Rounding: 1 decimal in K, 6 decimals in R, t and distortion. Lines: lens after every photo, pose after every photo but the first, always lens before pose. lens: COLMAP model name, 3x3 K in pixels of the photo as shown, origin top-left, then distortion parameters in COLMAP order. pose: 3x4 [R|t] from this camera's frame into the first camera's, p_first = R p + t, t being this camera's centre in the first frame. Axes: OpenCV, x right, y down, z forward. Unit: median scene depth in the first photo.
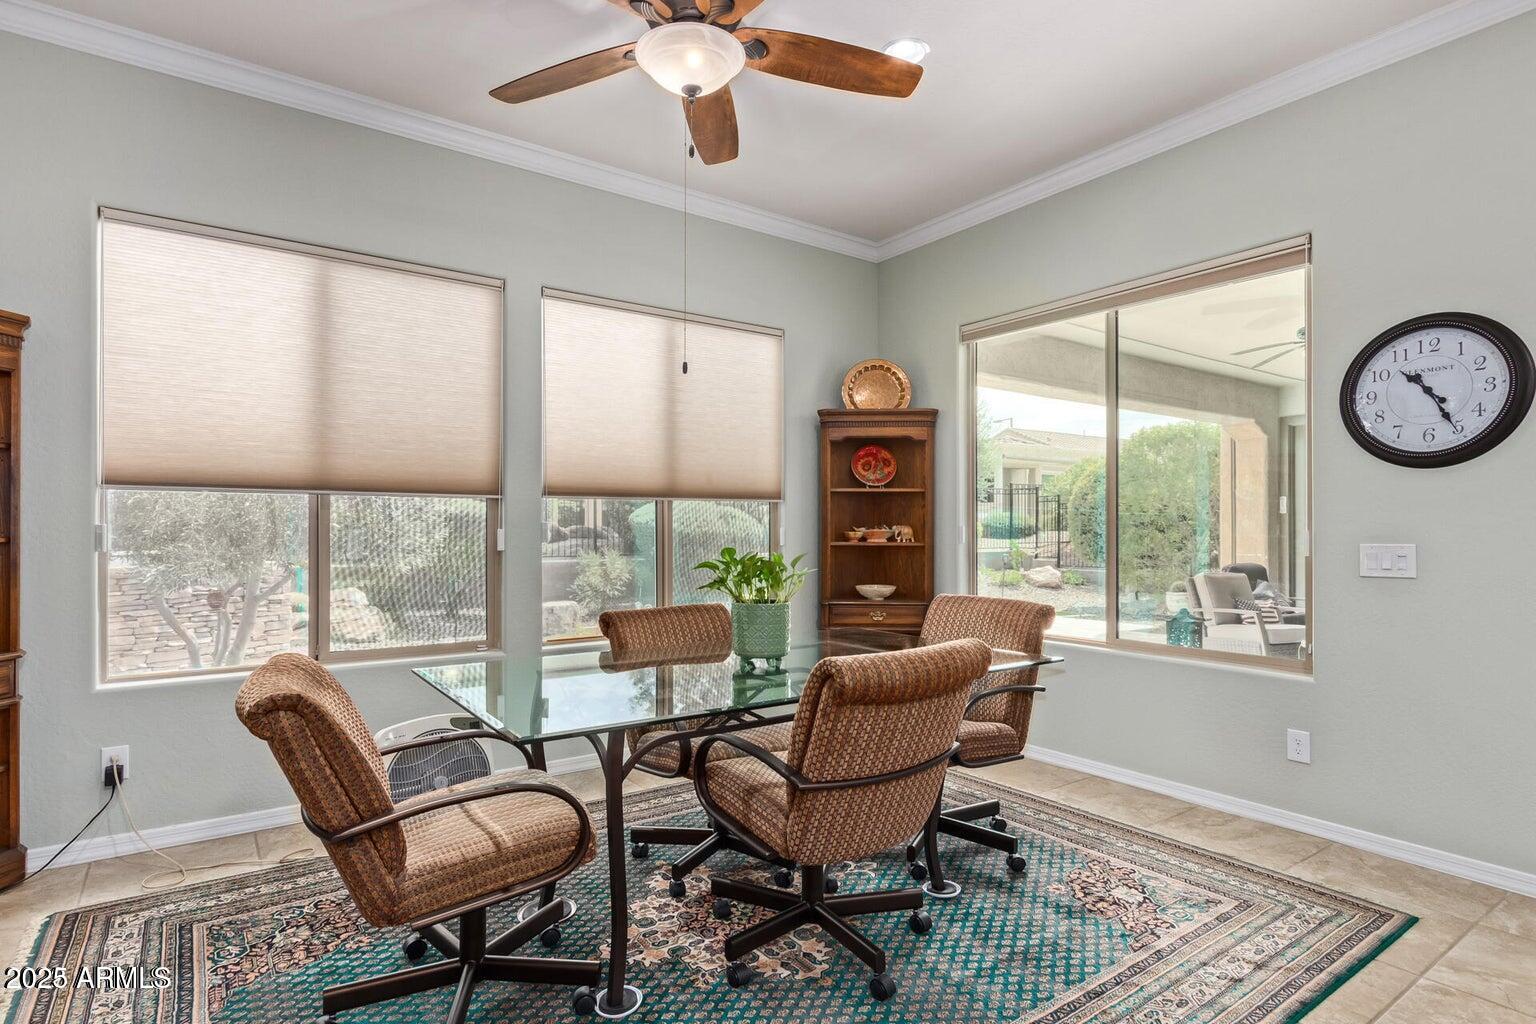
lens RADIAL K [[804.7, 0, 767.8], [0, 804.7, 512.7], [0, 0, 1]] dist [-0.002946, 0.001726]
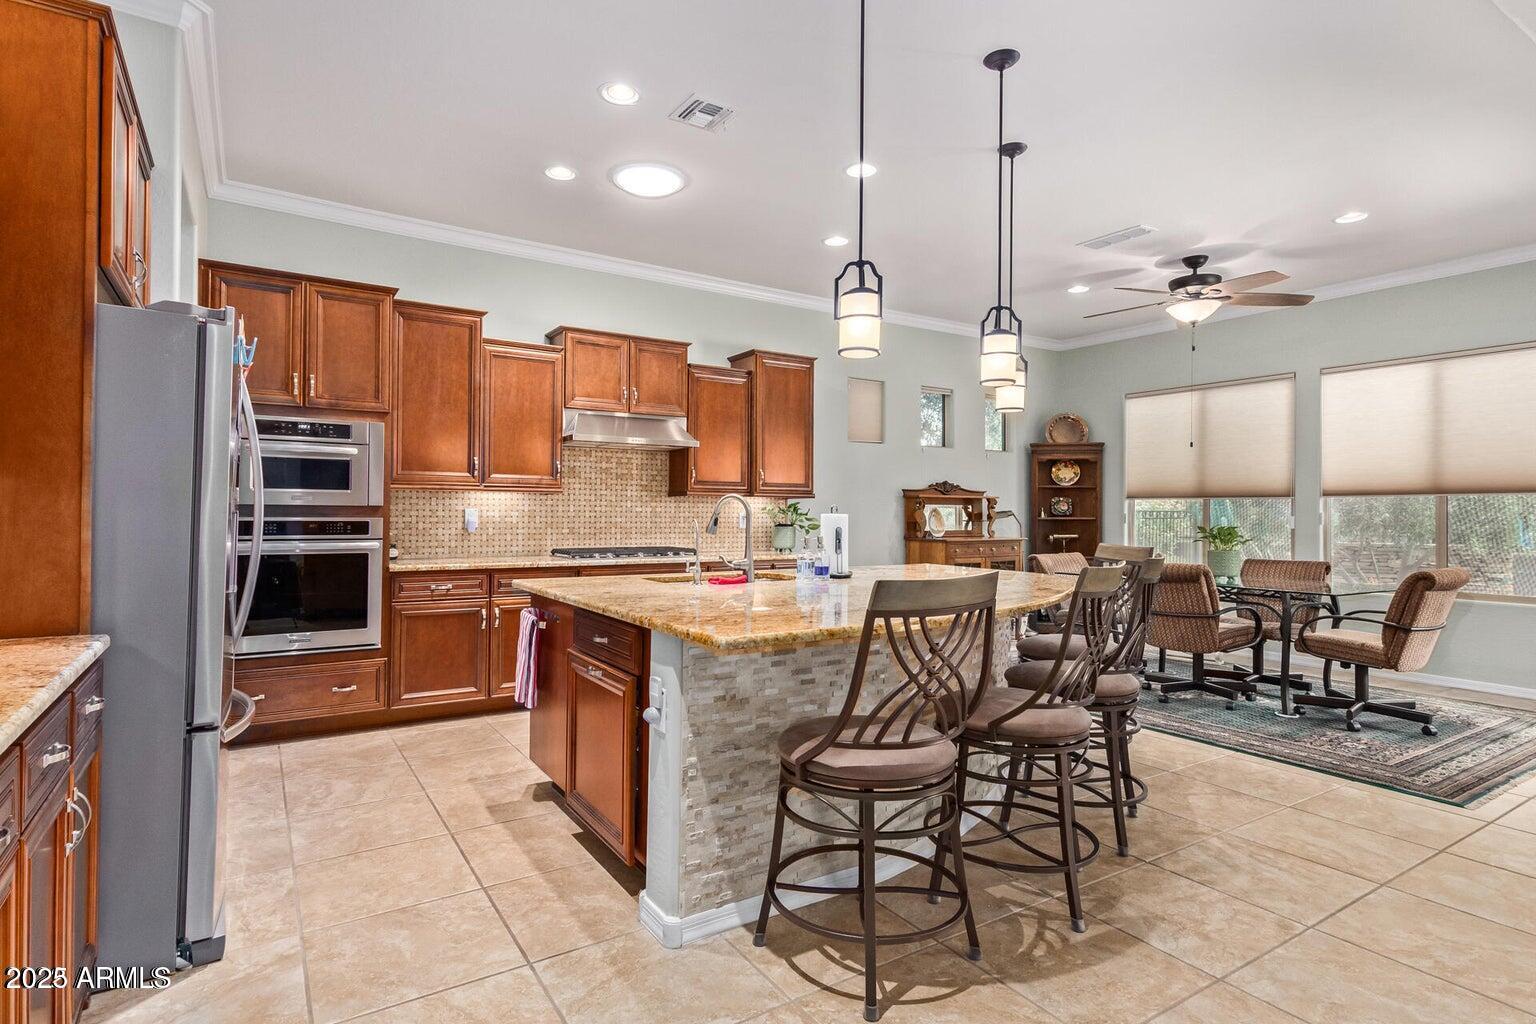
lens RADIAL K [[788.5, 0, 762.8], [0, 788.5, 508.6], [0, 0, 1]] dist [0.002091, 0.000097]
pose [[-0.039480, 0.000579, -0.999220, 1.355754], [-0.012904, 0.999916, 0.001090, 0.016151], [0.999137, 0.012937, -0.039469, -0.069051]]
